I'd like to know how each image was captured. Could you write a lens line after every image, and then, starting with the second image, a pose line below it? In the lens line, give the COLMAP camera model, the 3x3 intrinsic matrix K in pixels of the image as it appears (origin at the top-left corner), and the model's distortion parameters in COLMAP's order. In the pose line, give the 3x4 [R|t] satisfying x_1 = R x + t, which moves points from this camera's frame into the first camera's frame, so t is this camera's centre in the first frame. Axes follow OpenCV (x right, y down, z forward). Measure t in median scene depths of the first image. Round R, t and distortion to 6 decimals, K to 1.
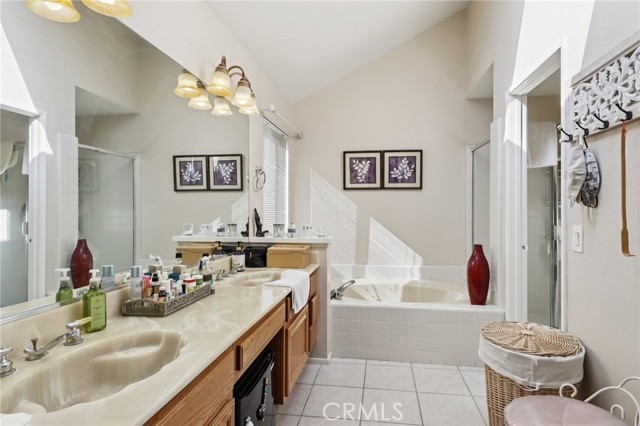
lens RADIAL K [[326.1, 0, 346.5], [0, 326.1, 206.5], [0, 0, 1]] dist [0.005725, -0.001747]
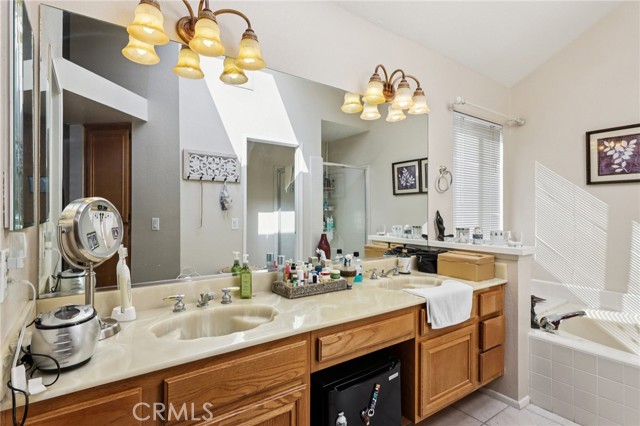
lens RADIAL K [[326.1, 0, 322.9], [0, 326.1, 208.4], [0, 0, 1]] dist [0.005725, -0.001747]
pose [[0.681985, -0.005473, -0.731346, 0.182861], [0.004957, 0.999984, -0.002861, 0.000359], [0.731349, -0.001674, 0.682001, 0.108425]]
